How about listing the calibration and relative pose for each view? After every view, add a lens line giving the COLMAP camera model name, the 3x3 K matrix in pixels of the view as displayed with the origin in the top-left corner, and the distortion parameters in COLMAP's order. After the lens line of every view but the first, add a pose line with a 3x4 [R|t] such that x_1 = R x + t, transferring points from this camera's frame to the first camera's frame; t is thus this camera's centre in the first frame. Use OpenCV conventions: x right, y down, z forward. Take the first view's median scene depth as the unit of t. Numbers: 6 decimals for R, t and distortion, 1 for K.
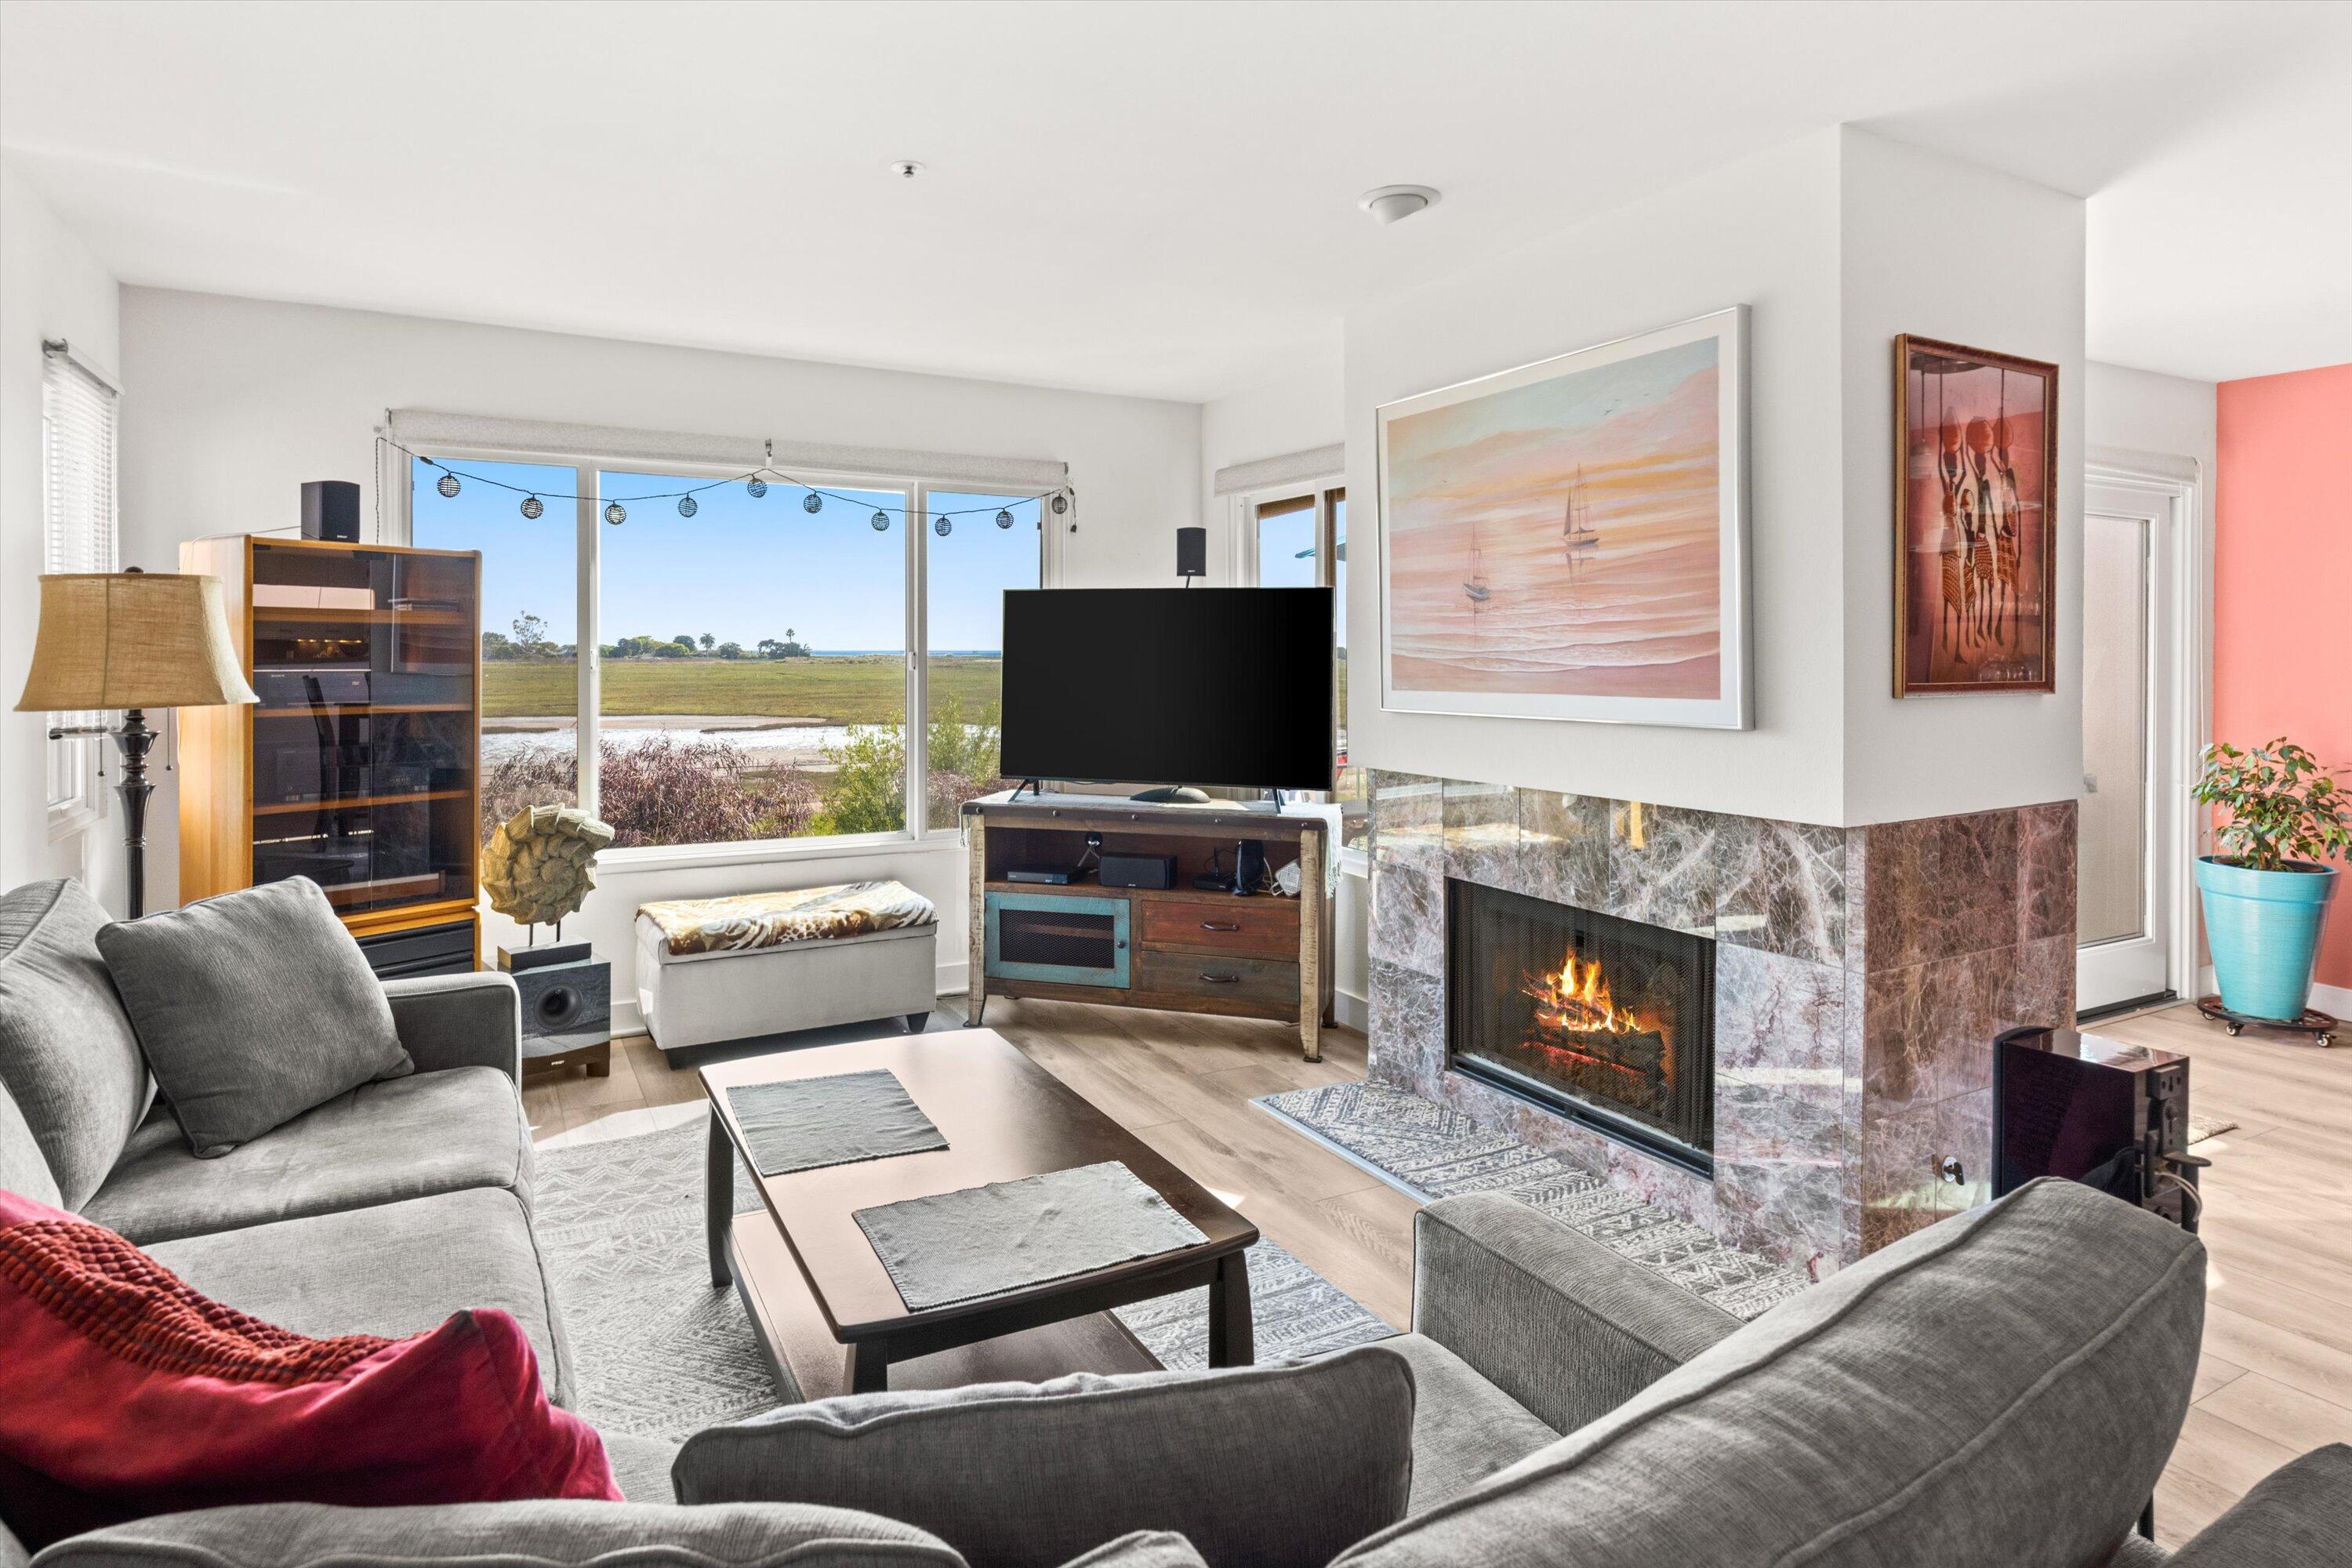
lens RADIAL K [[1297.8, 0, 1227.7], [0, 1297.8, 668.3], [0, 0, 1]] dist [0.000178, -0.000274]
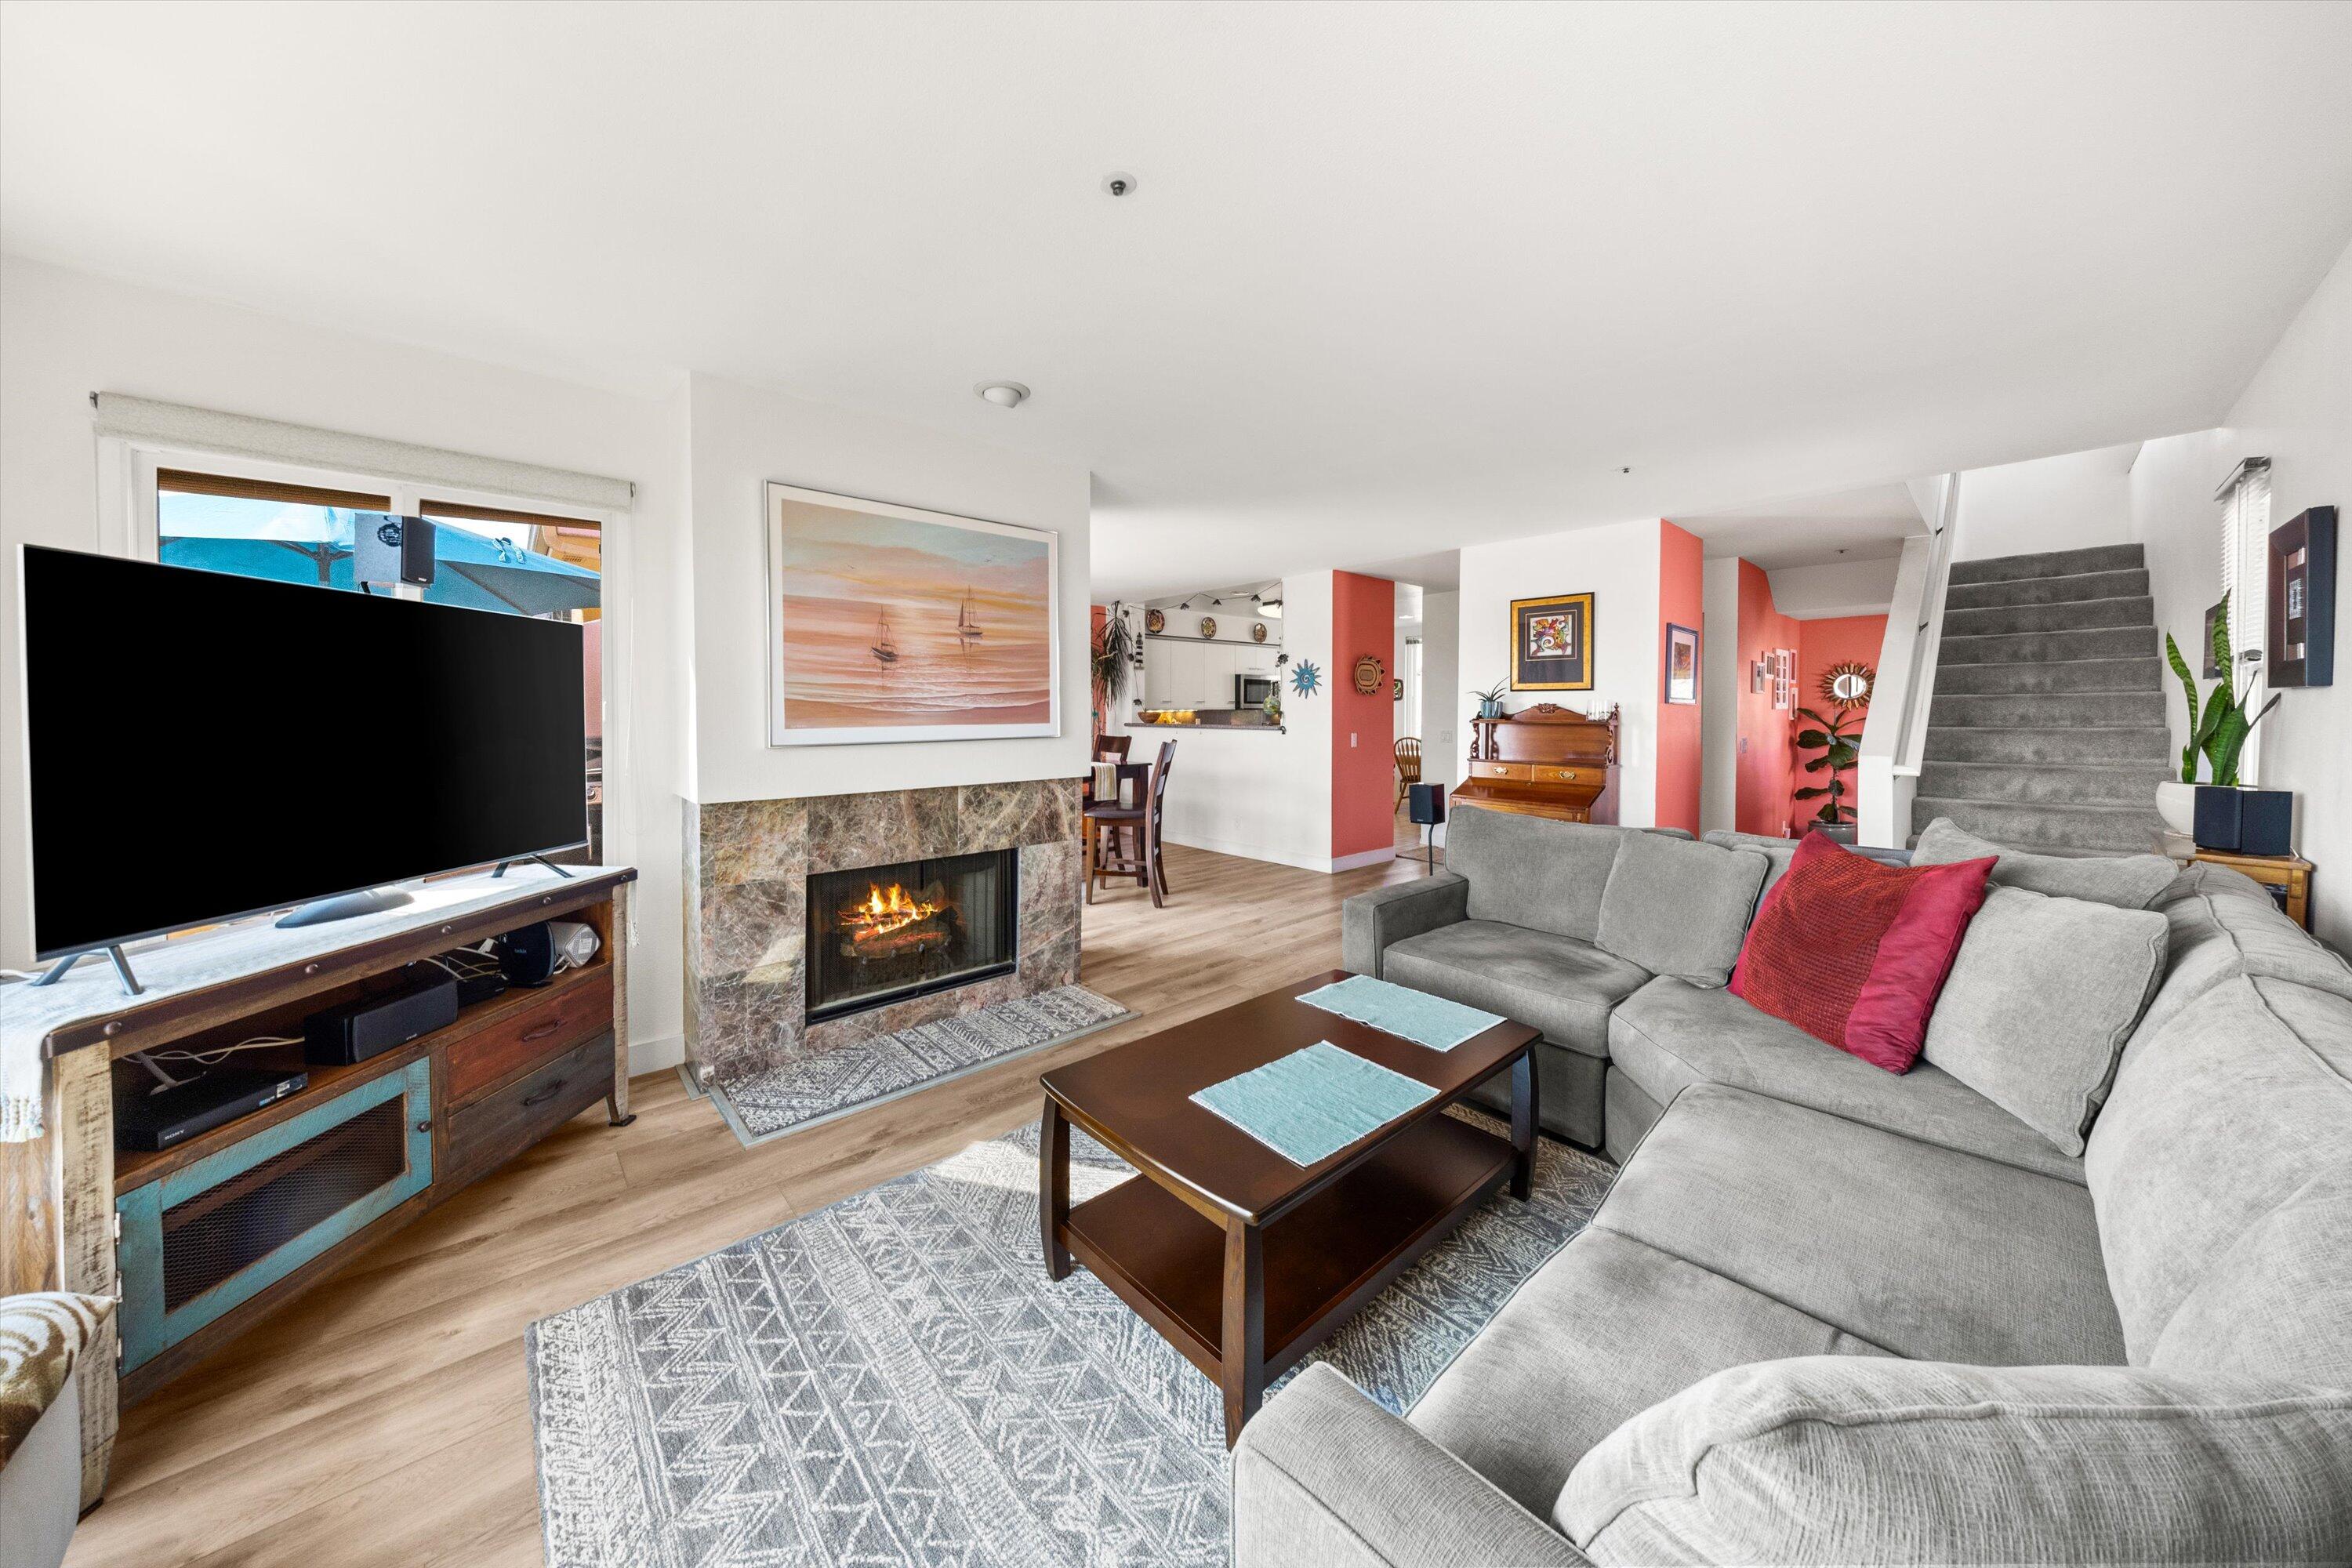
lens RADIAL K [[769.0, 0, 1097.6], [0, 769.0, 715.0], [0, 0, 1]] dist [-0.003123, -0.000188]
pose [[-0.161319, -0.010749, 0.986844, -0.693757], [0.008634, 0.999887, 0.012303, -0.002246], [-0.986865, 0.010505, -0.161208, 0.949495]]
